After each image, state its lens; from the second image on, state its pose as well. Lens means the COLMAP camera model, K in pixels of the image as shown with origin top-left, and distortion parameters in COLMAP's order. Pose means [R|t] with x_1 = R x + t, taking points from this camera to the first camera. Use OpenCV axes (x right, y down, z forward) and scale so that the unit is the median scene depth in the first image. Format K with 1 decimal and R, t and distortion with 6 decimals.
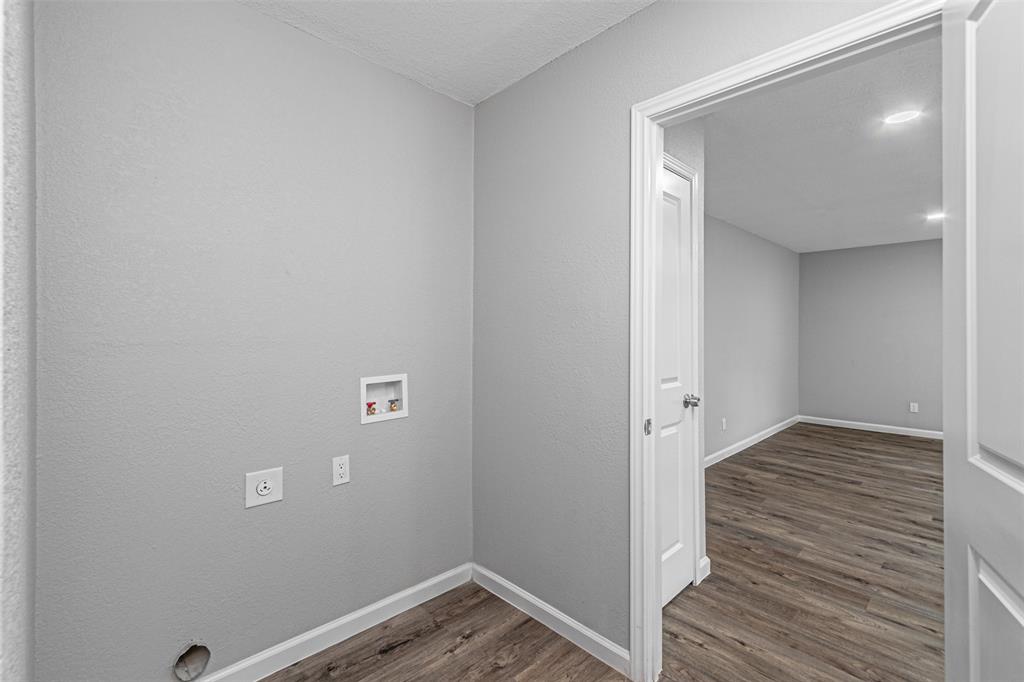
lens RADIAL K [[444.2, 0, 508.8], [0, 444.2, 337.0], [0, 0, 1]] dist [0.002143, -0.000737]
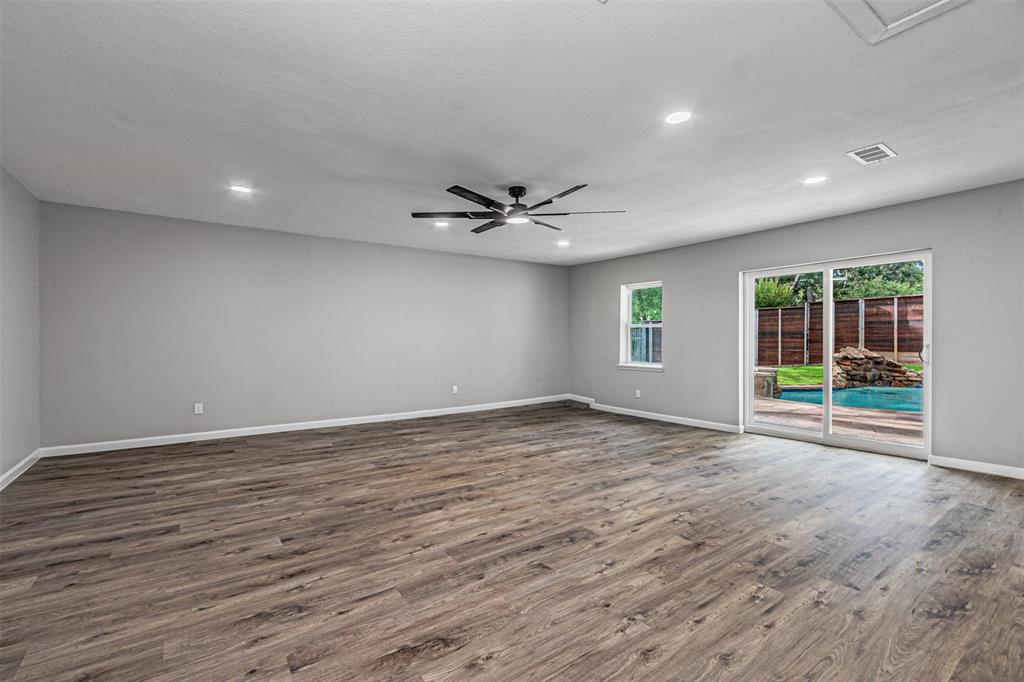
lens RADIAL K [[444.2, 0, 500.9], [0, 444.2, 342.8], [0, 0, 1]] dist [0.002143, -0.000737]
pose [[0.141923, -0.006080, 0.989859, 0.179130], [0.006729, 0.999964, 0.005177, 0.039817], [-0.989855, 0.005926, 0.141959, 0.409915]]
